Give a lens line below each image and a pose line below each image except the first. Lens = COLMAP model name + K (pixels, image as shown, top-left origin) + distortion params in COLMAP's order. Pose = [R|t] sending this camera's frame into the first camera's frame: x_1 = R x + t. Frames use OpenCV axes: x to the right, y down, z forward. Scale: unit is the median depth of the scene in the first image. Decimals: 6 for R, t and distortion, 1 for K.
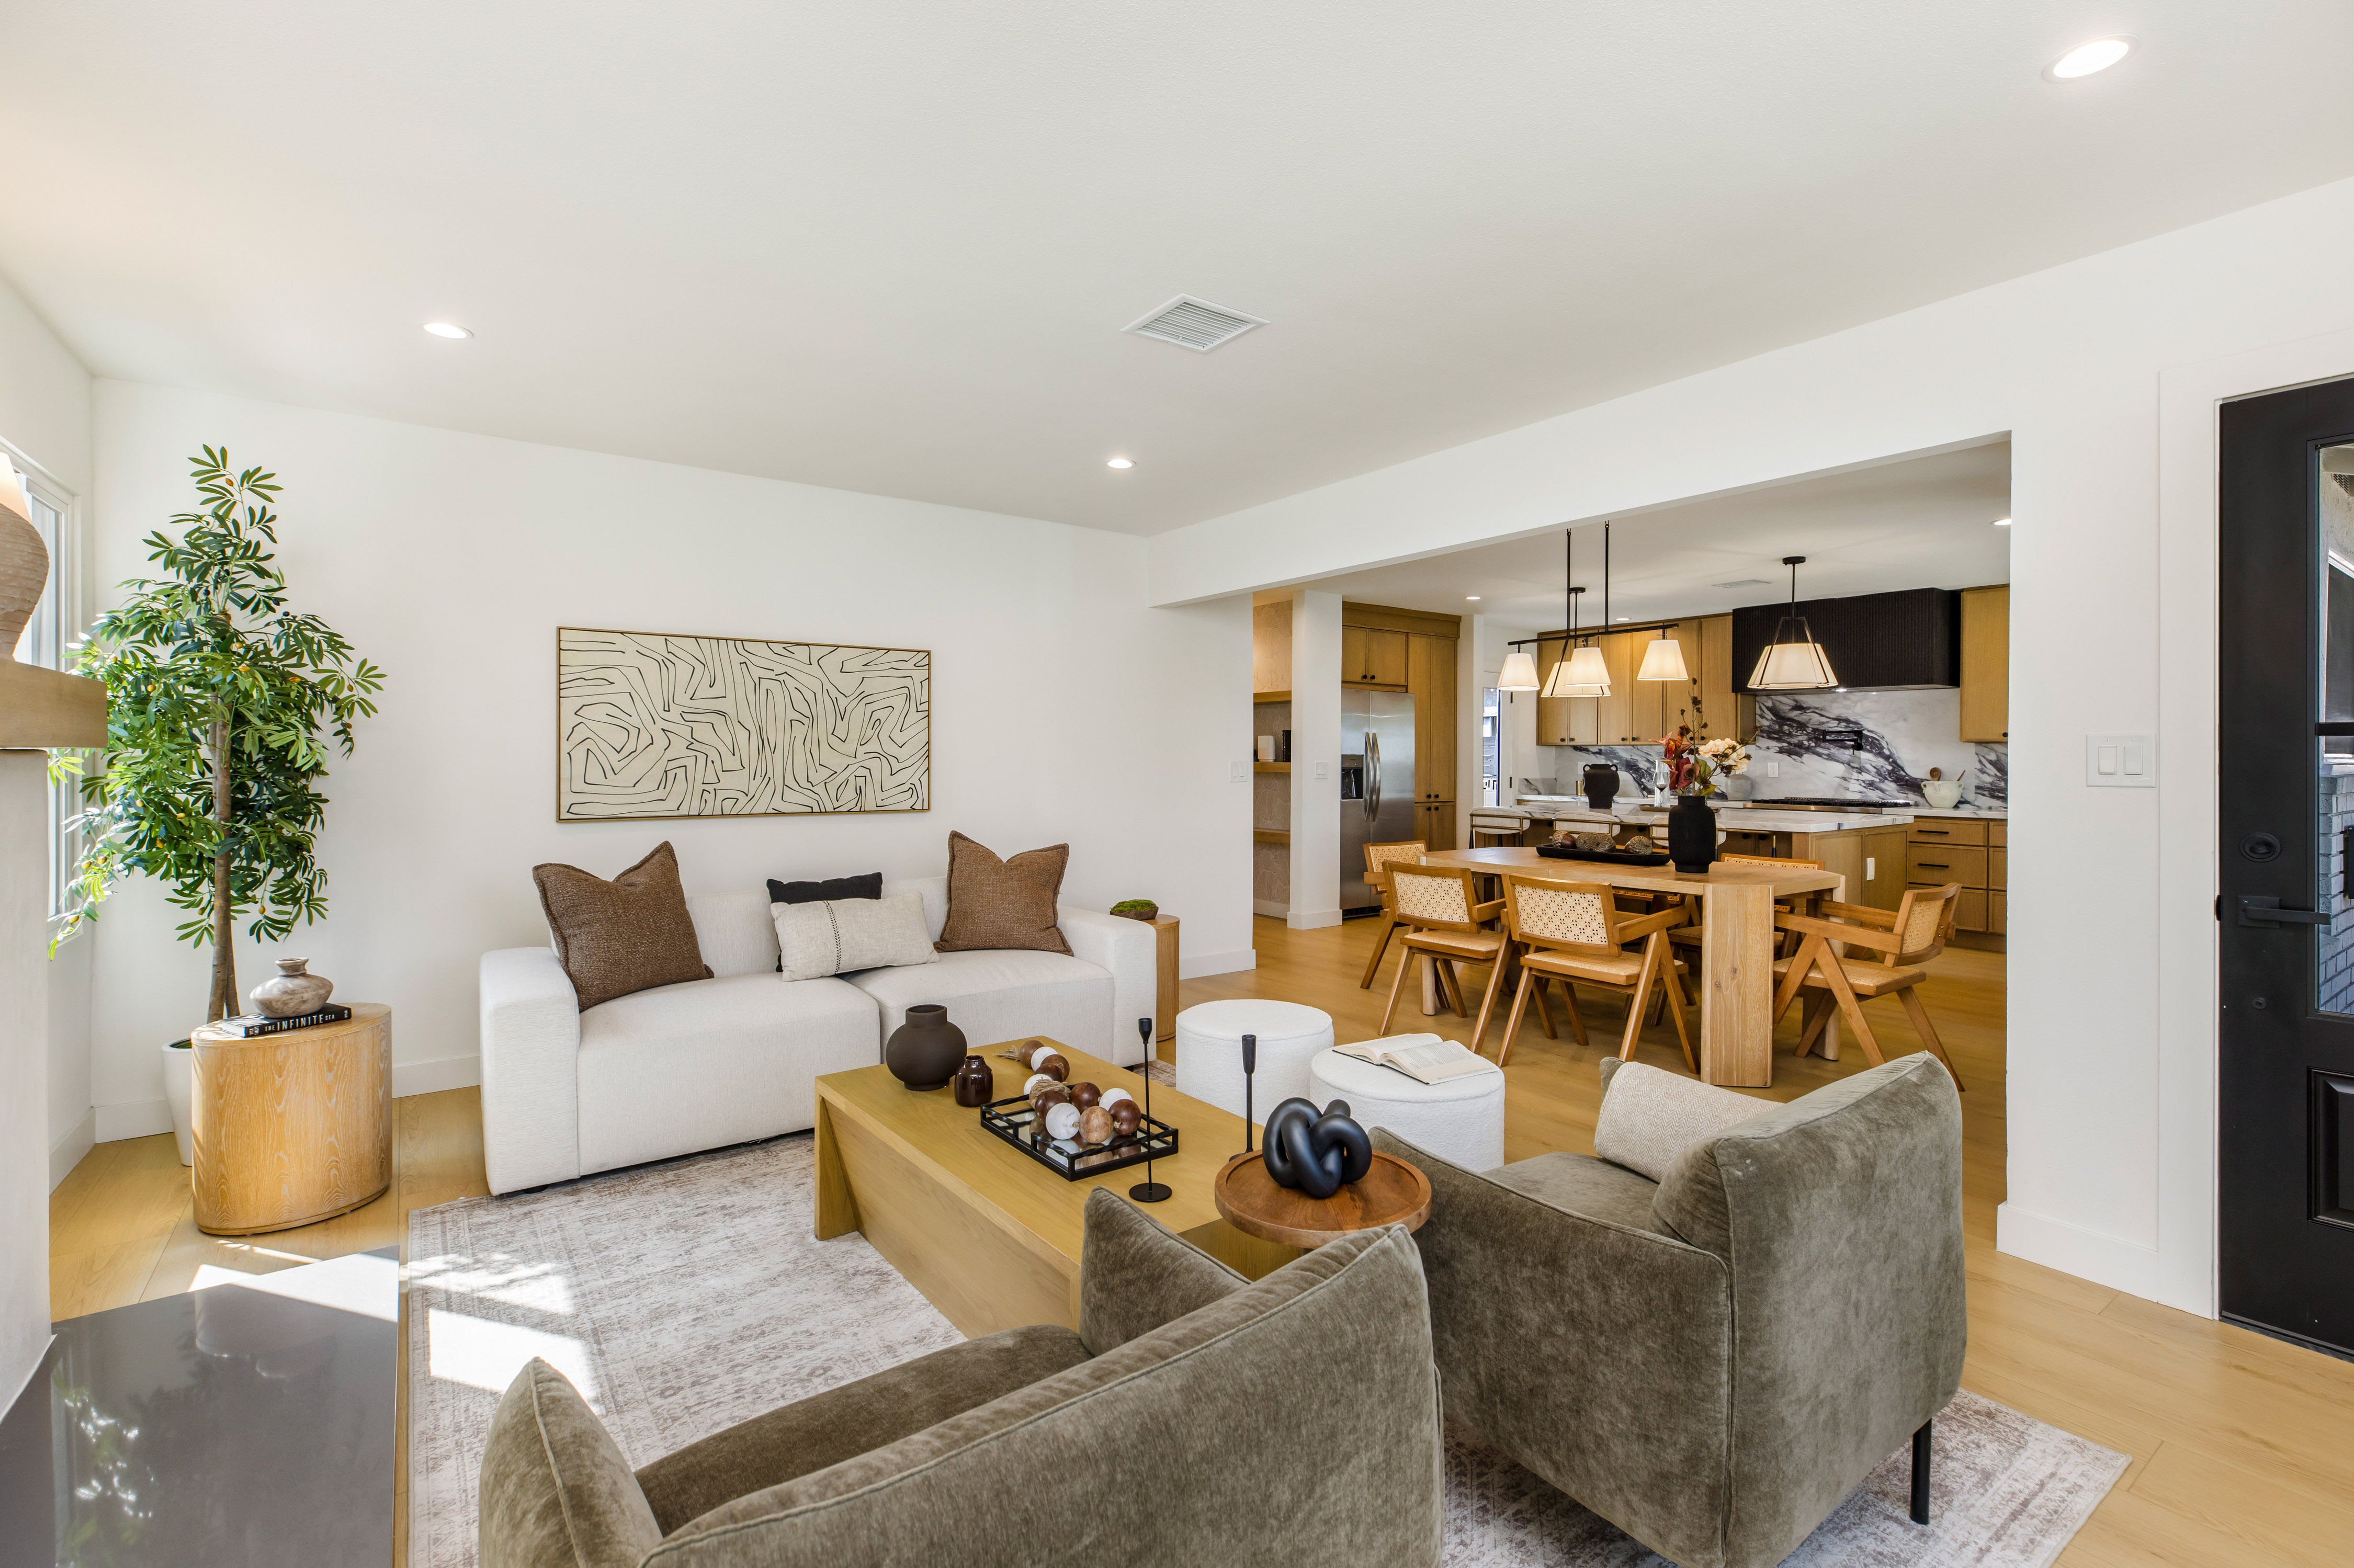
lens RADIAL K [[1067.6, 0, 1194.5], [0, 1067.6, 761.2], [0, 0, 1]] dist [0.009032, 0.000385]
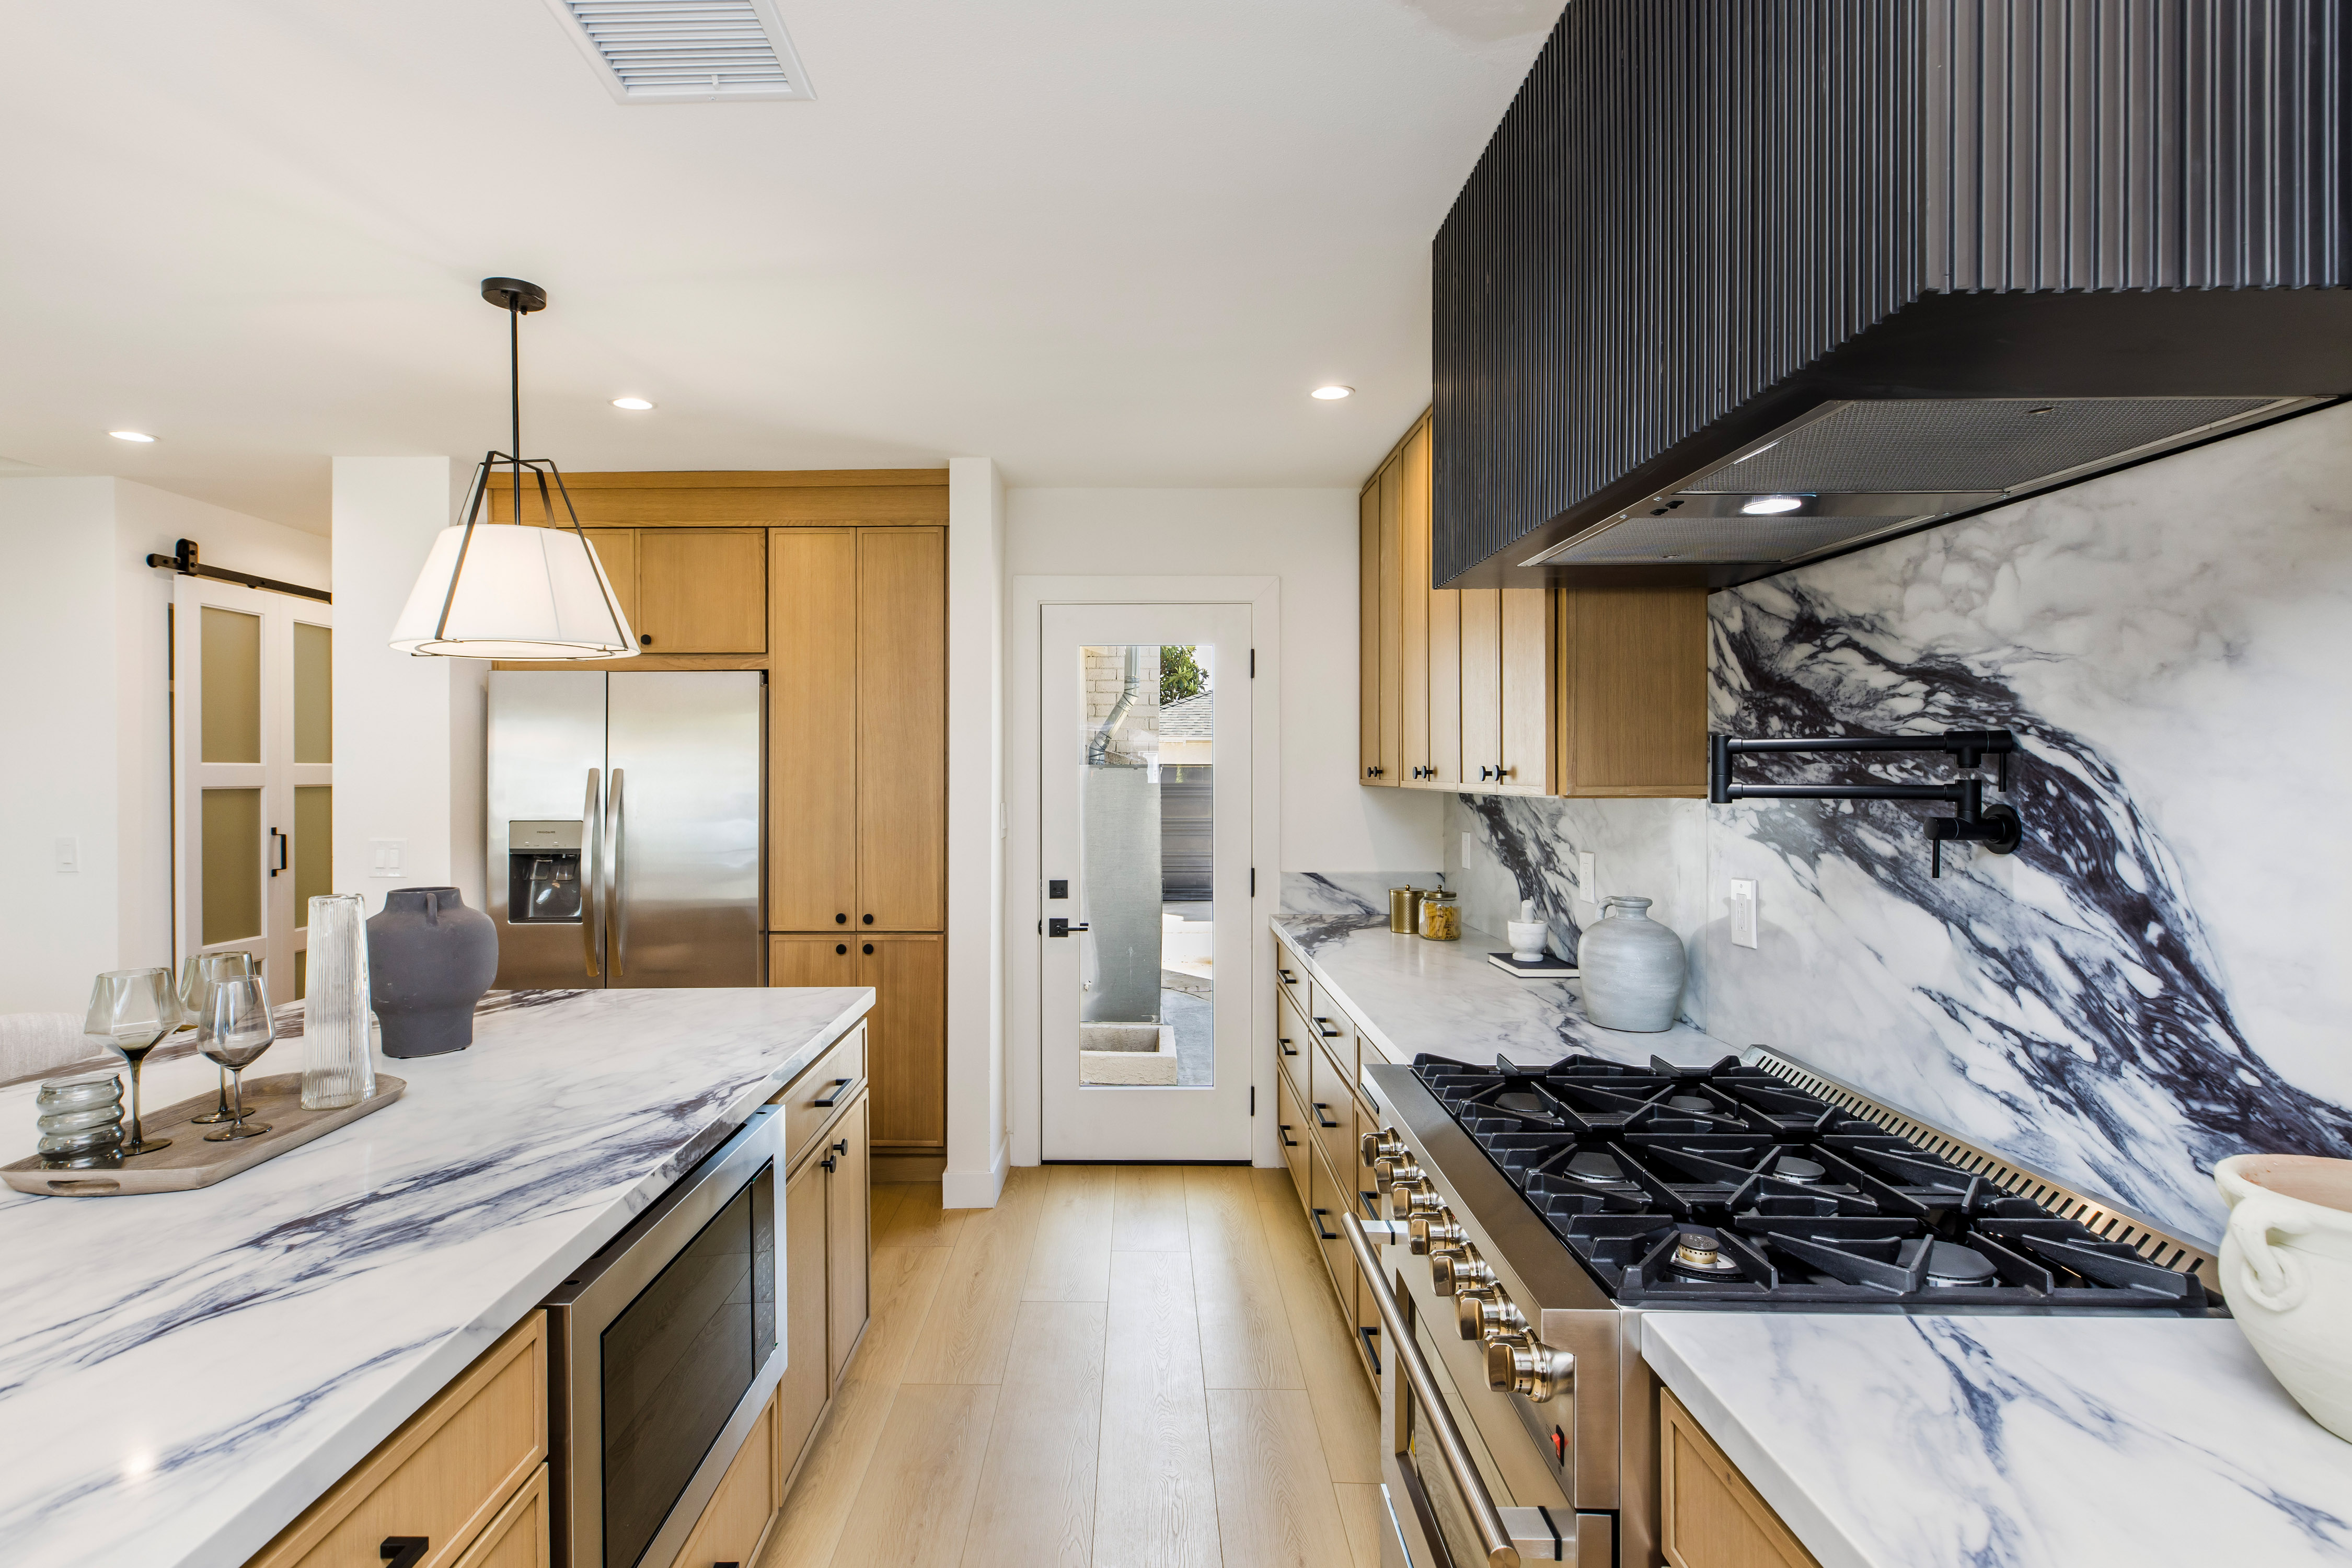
lens RADIAL K [[1153.6, 0, 1176.0], [0, 1153.6, 784.0], [0, 0, 1]] dist [0.000389, 0.000058]
pose [[0.815562, 0.004151, -0.578654, 0.614192], [0.001007, 0.999963, 0.008591, -0.022271], [0.578668, -0.007589, 0.815528, 0.772360]]
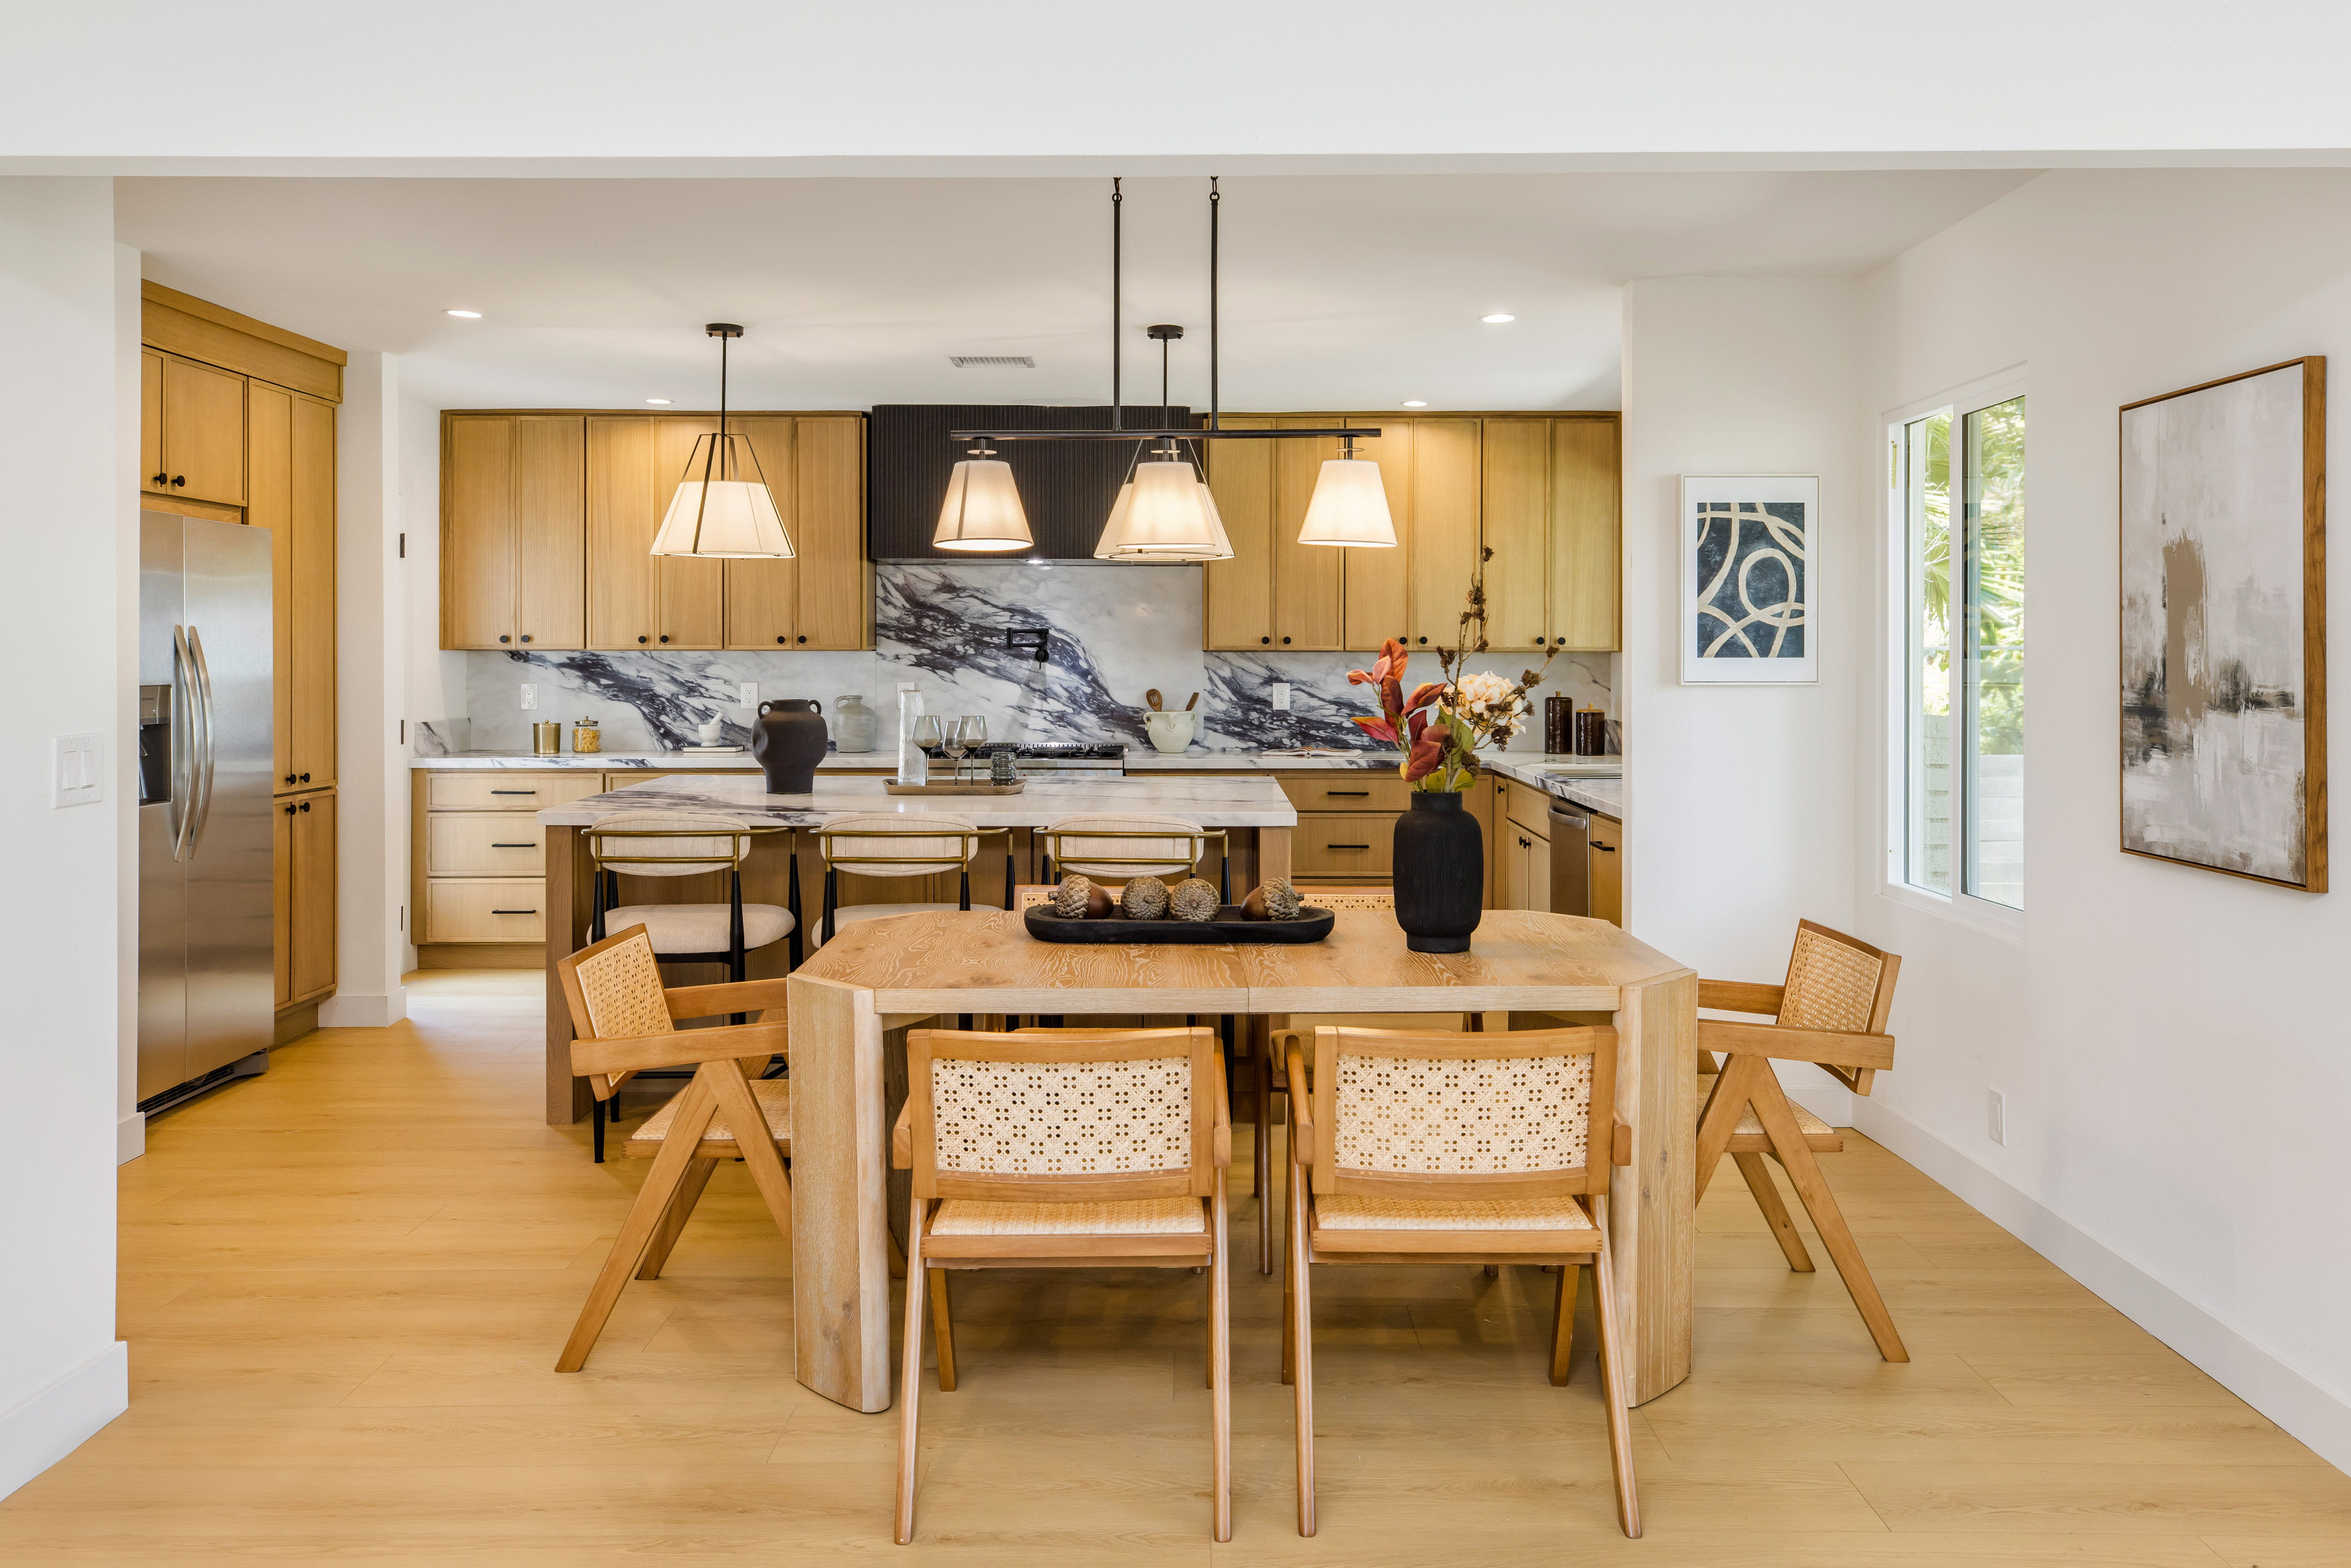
lens RADIAL K [[1741.7, 0, 1177.8], [0, 1741.7, 667.0], [0, 0, 1]] dist [0.072487, -0.126924]
pose [[0.578561, -0.011371, 0.815560, -0.136487], [0.003226, 0.999927, 0.011653, -0.018329], [-0.815632, -0.004110, 0.578556, 0.366458]]
